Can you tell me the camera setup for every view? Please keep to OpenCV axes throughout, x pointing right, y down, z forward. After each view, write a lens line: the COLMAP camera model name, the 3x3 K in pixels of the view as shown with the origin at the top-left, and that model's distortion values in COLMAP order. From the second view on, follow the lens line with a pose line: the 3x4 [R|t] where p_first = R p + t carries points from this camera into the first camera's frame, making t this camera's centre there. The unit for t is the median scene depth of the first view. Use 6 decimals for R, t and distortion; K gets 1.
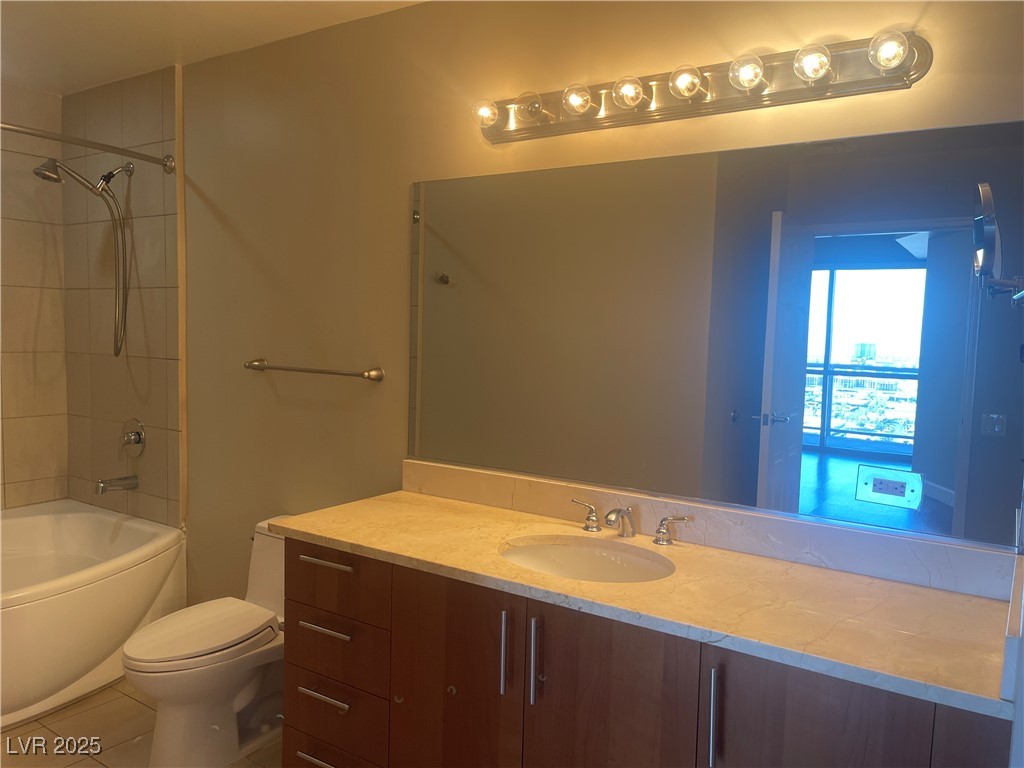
lens RADIAL K [[763.5, 0, 510.0], [0, 763.5, 394.0], [0, 0, 1]] dist [0.067534, -0.081209]
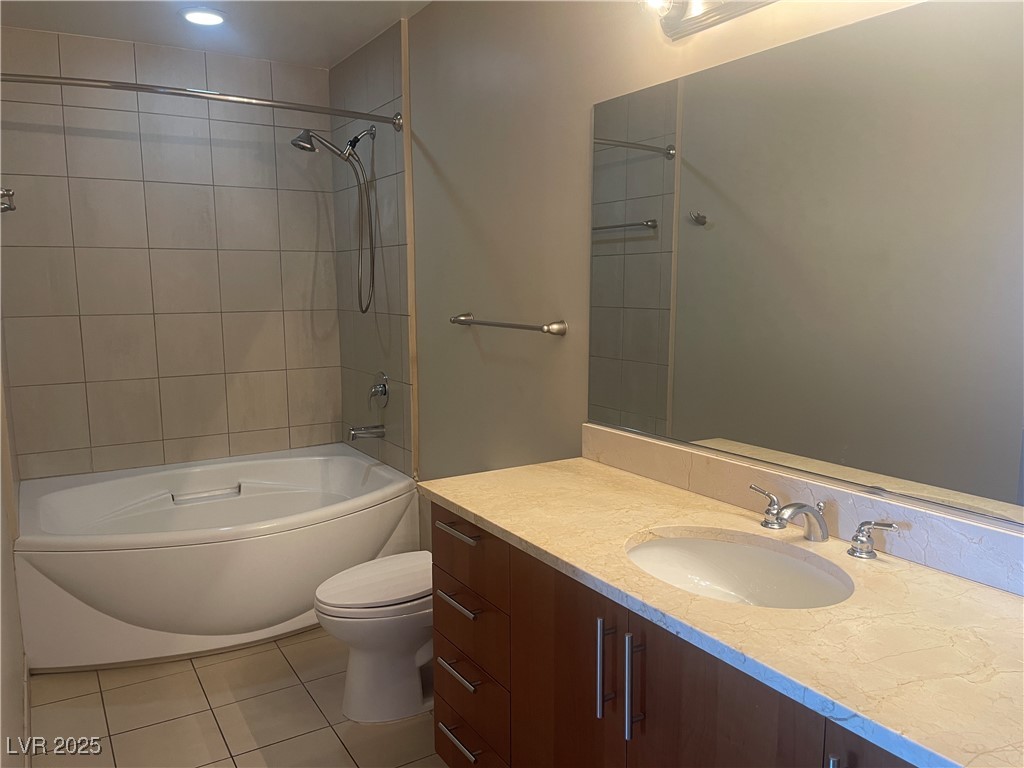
lens RADIAL K [[763.5, 0, 510.0], [0, 763.5, 394.0], [0, 0, 1]] dist [0.067534, -0.081209]
pose [[0.907787, 0.029558, -0.418389, 0.171740], [-0.005266, 0.998238, 0.059099, -0.001169], [0.419399, -0.051446, 0.906343, 0.170718]]
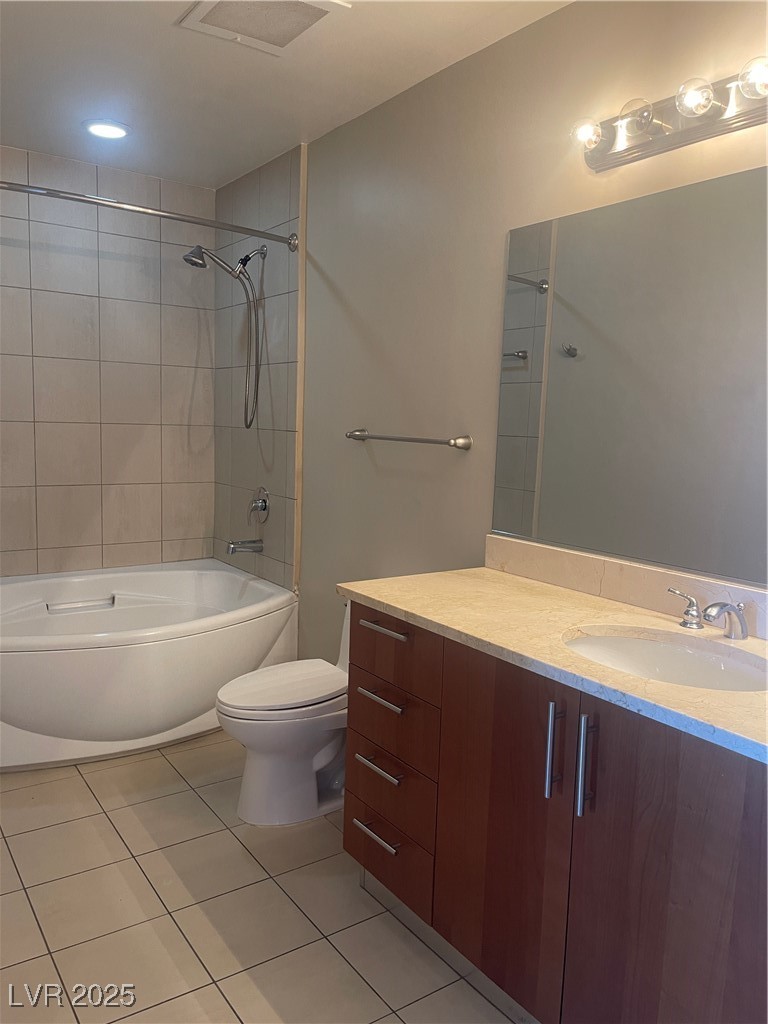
lens RADIAL K [[763.5, 0, 379.9], [0, 763.5, 510.0], [0, 0, 1]] dist [0.067534, -0.081209]
pose [[0.930367, 0.046189, -0.363708, 0.083367], [-0.036924, 0.998793, 0.032389, 0.034000], [0.364765, -0.016705, 0.930950, 0.096390]]
